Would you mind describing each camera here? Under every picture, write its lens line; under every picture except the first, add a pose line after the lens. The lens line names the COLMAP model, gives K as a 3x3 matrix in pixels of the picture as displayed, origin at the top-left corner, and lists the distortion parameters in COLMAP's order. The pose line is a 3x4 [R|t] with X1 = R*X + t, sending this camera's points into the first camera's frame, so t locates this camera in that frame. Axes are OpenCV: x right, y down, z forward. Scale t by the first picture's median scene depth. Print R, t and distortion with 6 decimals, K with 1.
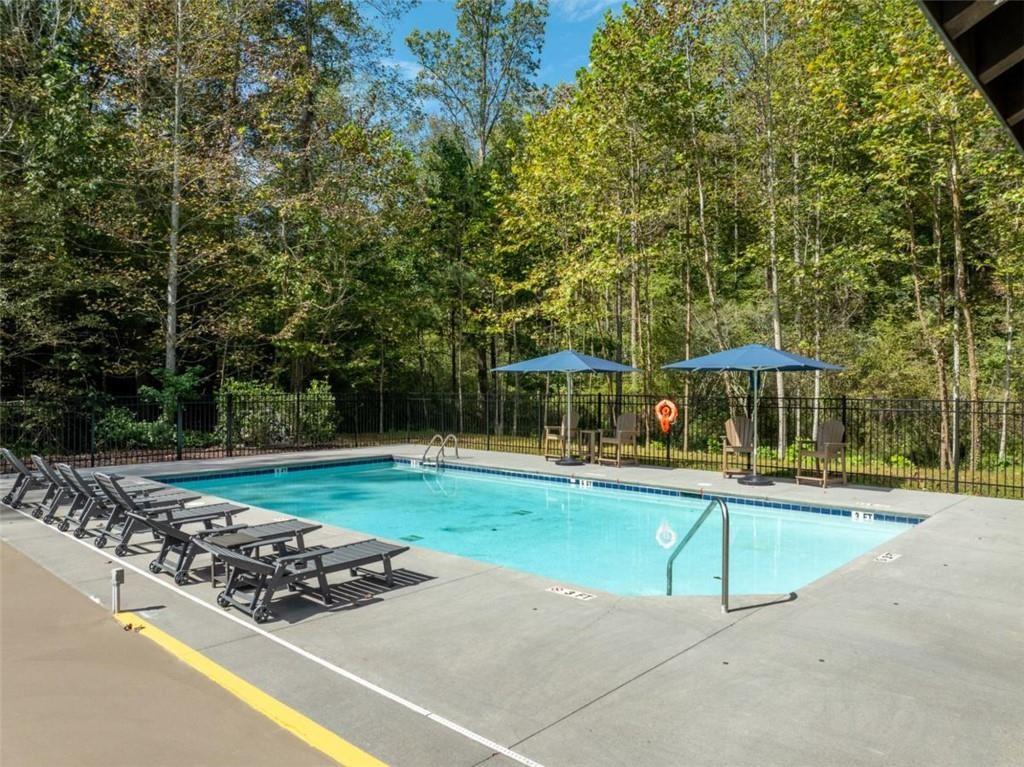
lens RADIAL K [[713.7, 0, 512.0], [0, 713.7, 383.5], [0, 0, 1]] dist [-0.004436, -0.001947]
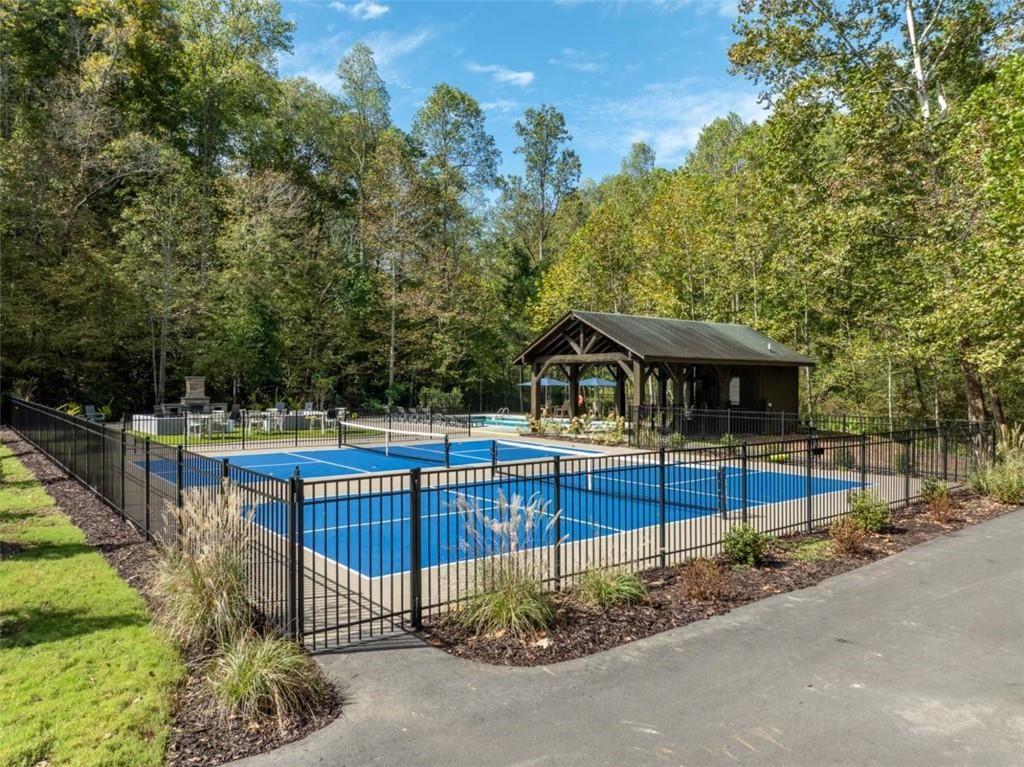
lens RADIAL K [[713.7, 0, 512.0], [0, 713.7, 383.5], [0, 0, 1]] dist [-0.004436, -0.001947]
pose [[0.990543, -0.000419, -0.137202, 0.244351], [-0.000411, 0.999982, -0.006020, -0.003566], [0.137202, 0.006019, 0.990525, -1.336574]]
